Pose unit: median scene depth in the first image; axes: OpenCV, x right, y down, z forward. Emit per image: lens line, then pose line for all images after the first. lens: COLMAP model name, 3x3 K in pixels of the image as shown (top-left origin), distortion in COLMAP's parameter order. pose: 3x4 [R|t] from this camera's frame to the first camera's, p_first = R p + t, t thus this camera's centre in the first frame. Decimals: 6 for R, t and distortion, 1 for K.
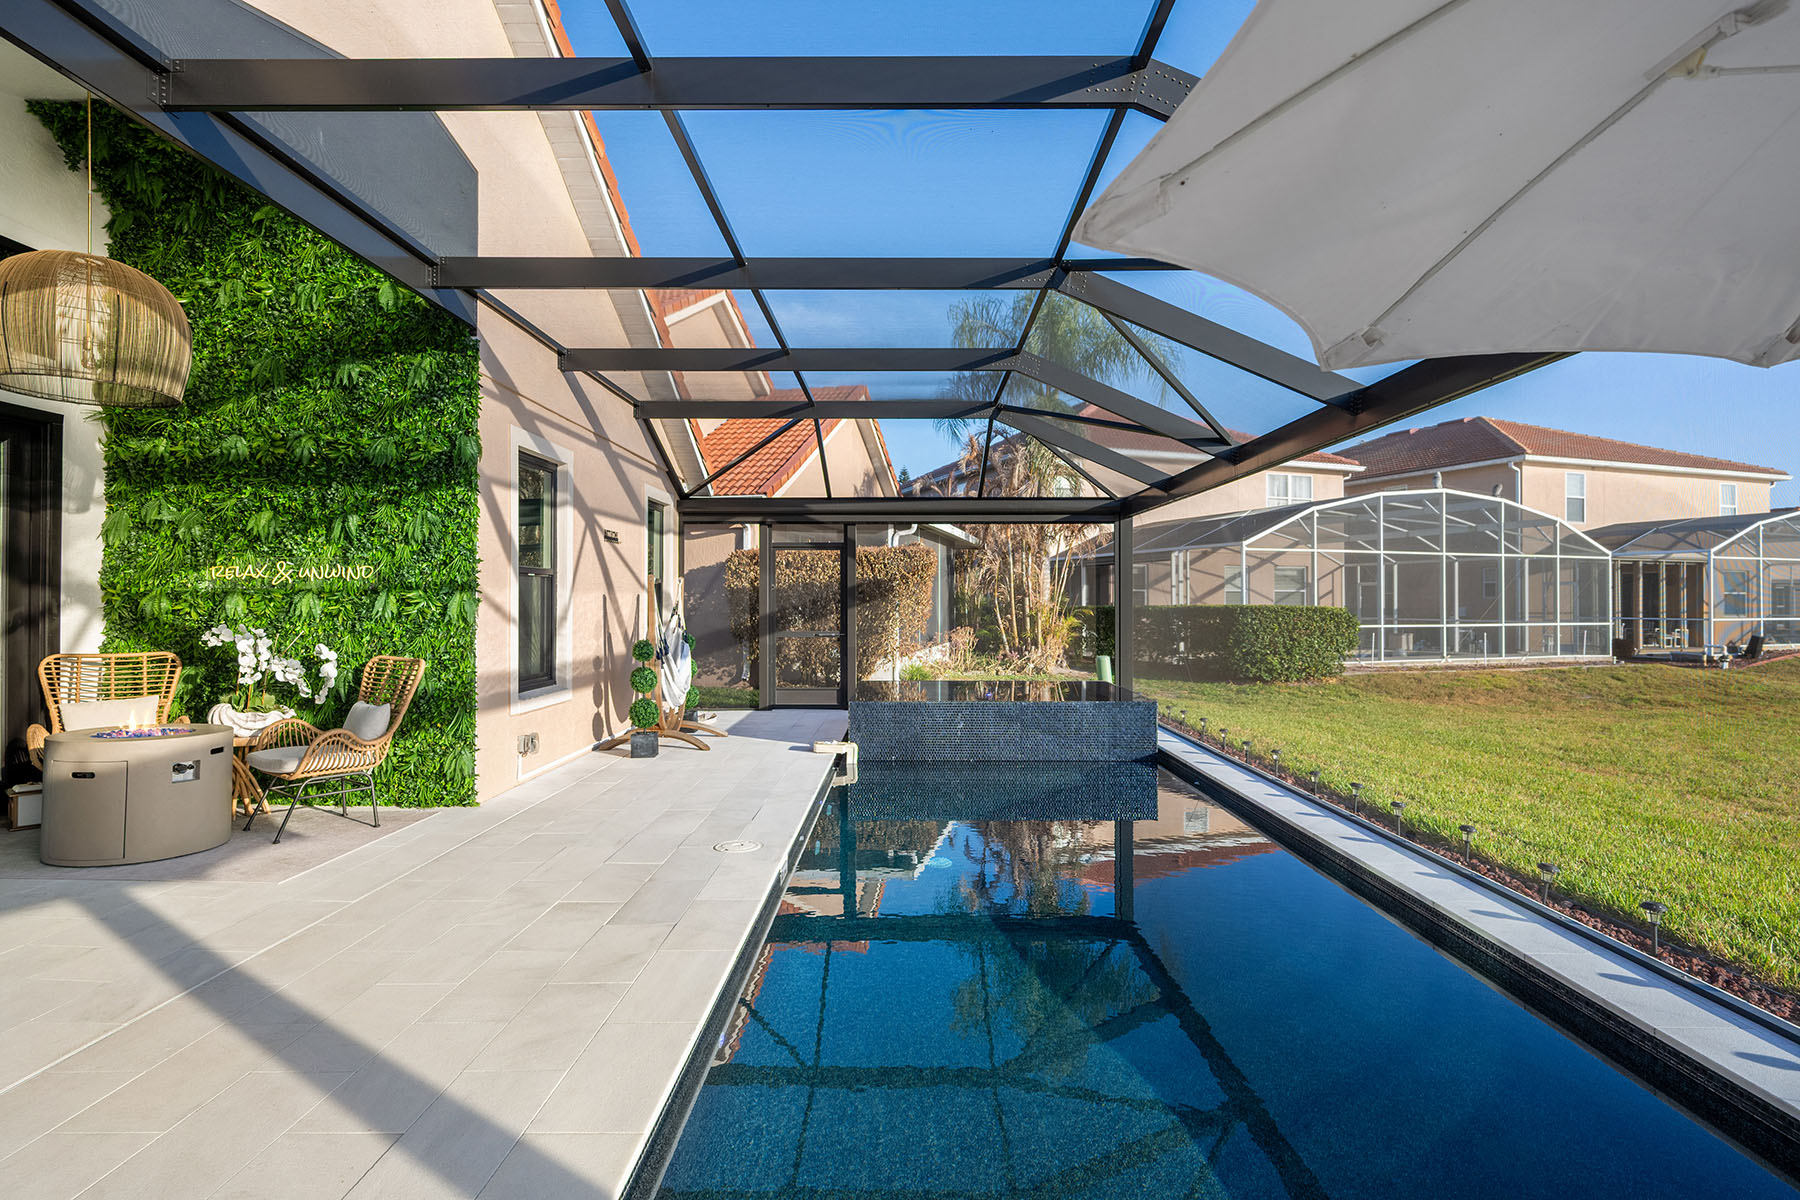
lens RADIAL K [[931.1, 0, 898.4], [0, 931.1, 600.4], [0, 0, 1]] dist [-0.000454, -0.000269]
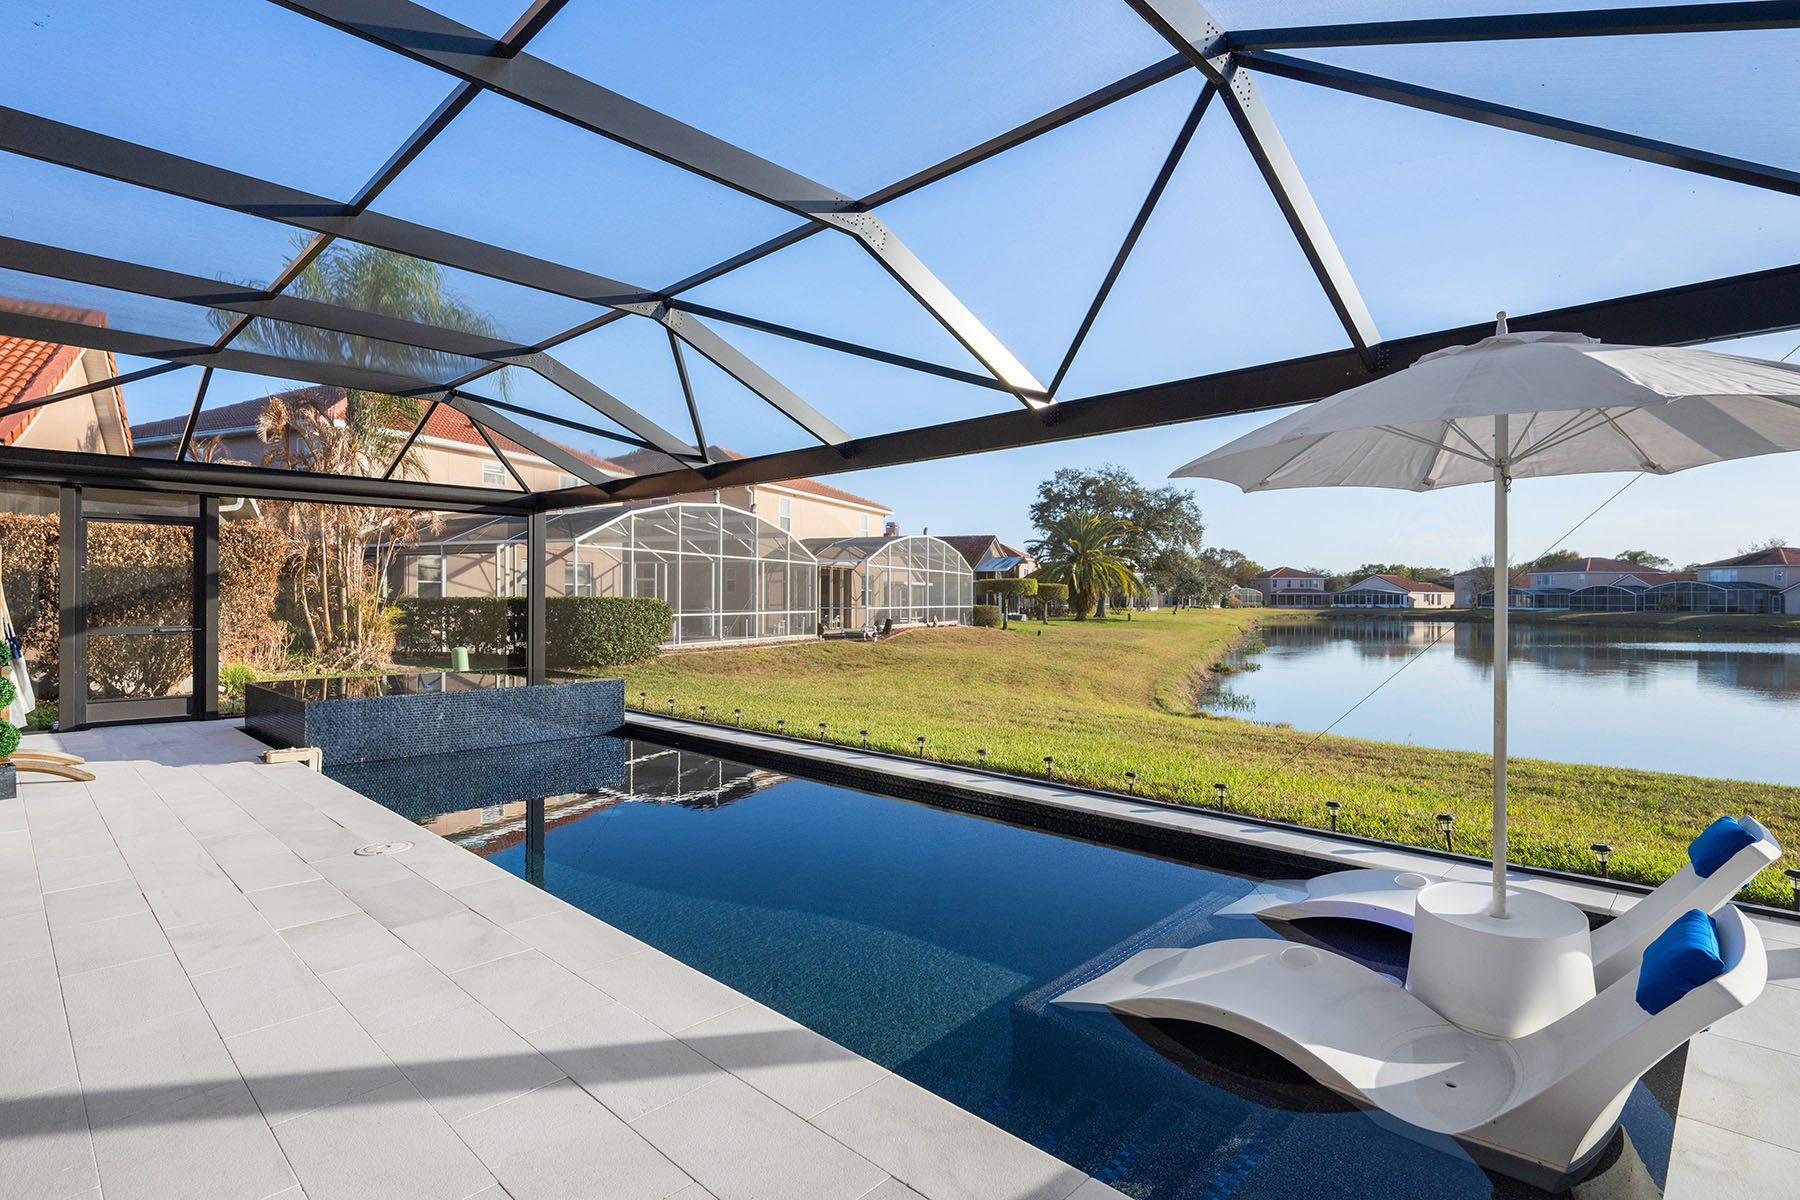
lens RADIAL K [[896.8, 0, 901.5], [0, 896.8, 598.2], [0, 0, 1]] dist [-0.001345, -0.000010]
pose [[0.687498, 0.002795, 0.726181, -0.122319], [-0.006028, 0.999980, 0.001858, 0.002309], [-0.726161, -0.005655, 0.687501, 0.002287]]
